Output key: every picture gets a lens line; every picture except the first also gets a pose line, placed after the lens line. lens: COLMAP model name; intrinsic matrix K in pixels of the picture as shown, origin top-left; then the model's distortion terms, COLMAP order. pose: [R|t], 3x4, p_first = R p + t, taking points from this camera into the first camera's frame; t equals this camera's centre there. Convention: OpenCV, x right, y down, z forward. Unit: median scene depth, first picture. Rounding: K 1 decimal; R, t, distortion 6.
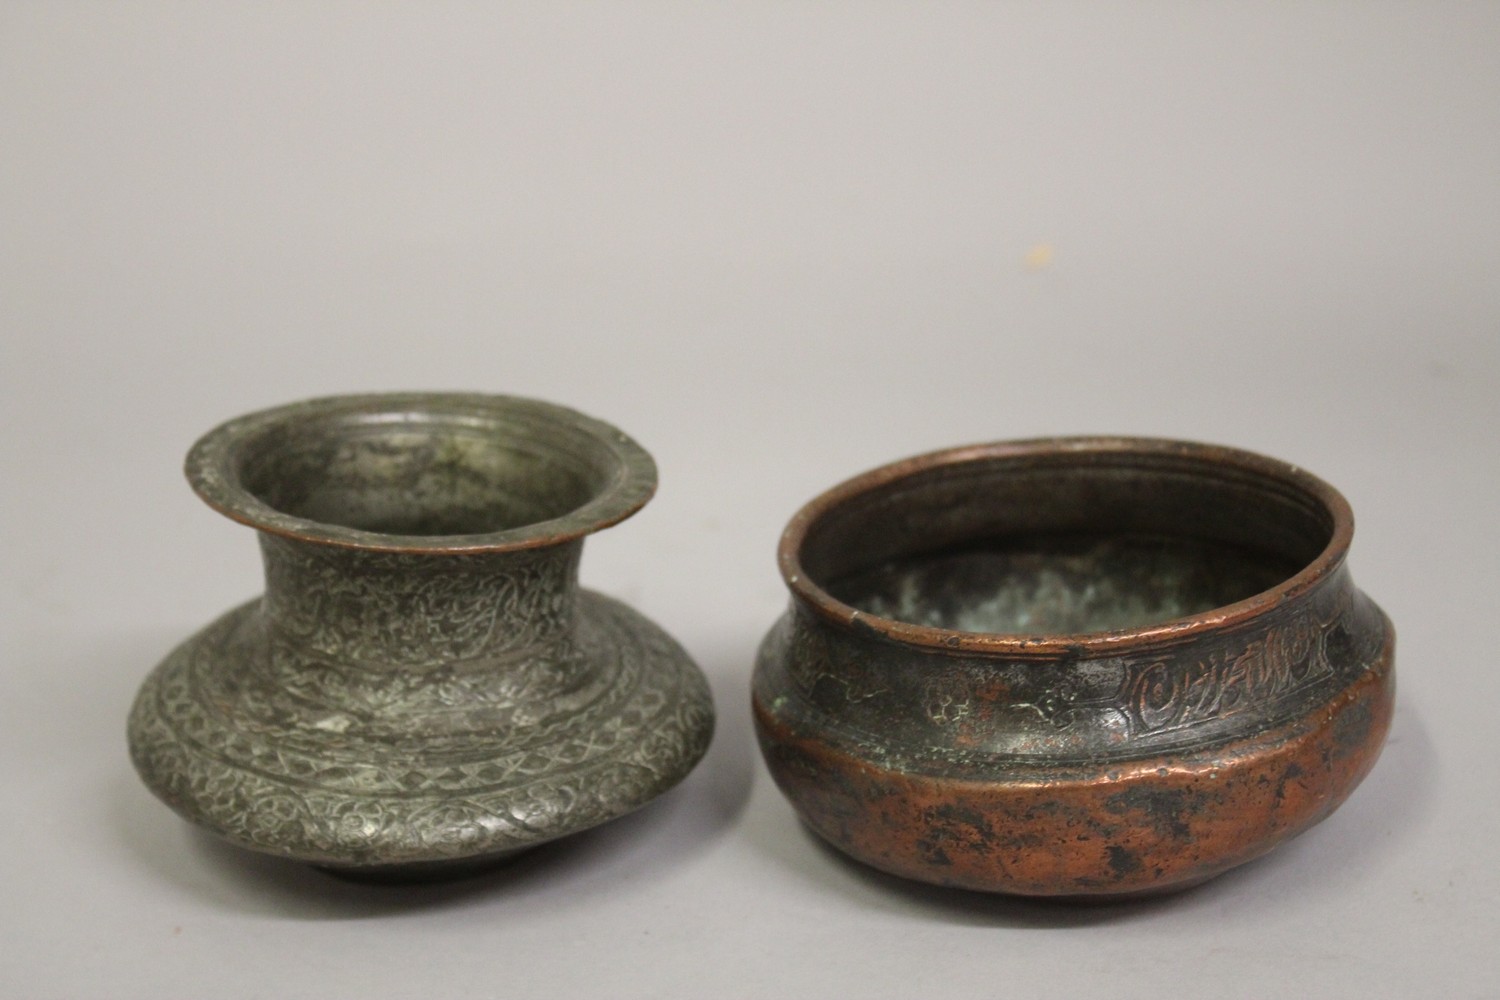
lens RADIAL K [[3022.9, 0, 748.9], [0, 3022.9, 498.5], [0, 0, 1]] dist [0.013846, 0.000000]
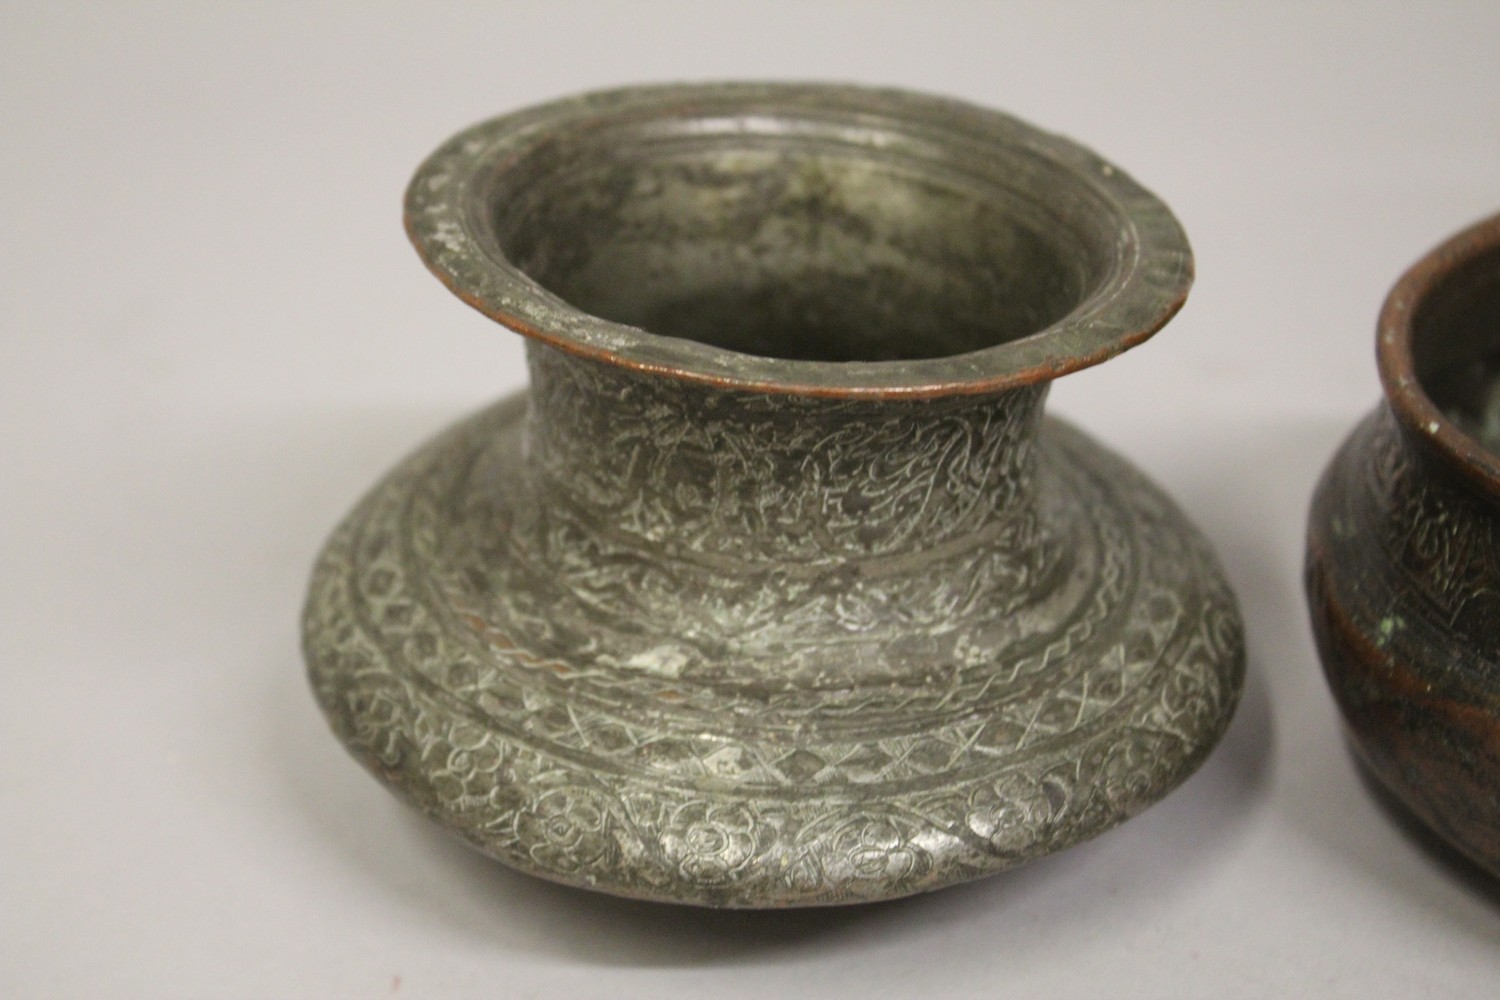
lens RADIAL K [[3022.9, 0, 752.4], [0, 3022.9, 508.5], [0, 0, 1]] dist [0.013846, 0.000000]
pose [[0.999858, 0.016567, -0.003018, -0.116925], [-0.015983, 0.990065, 0.139697, -0.038526], [0.005302, -0.139629, 0.990190, 0.410111]]
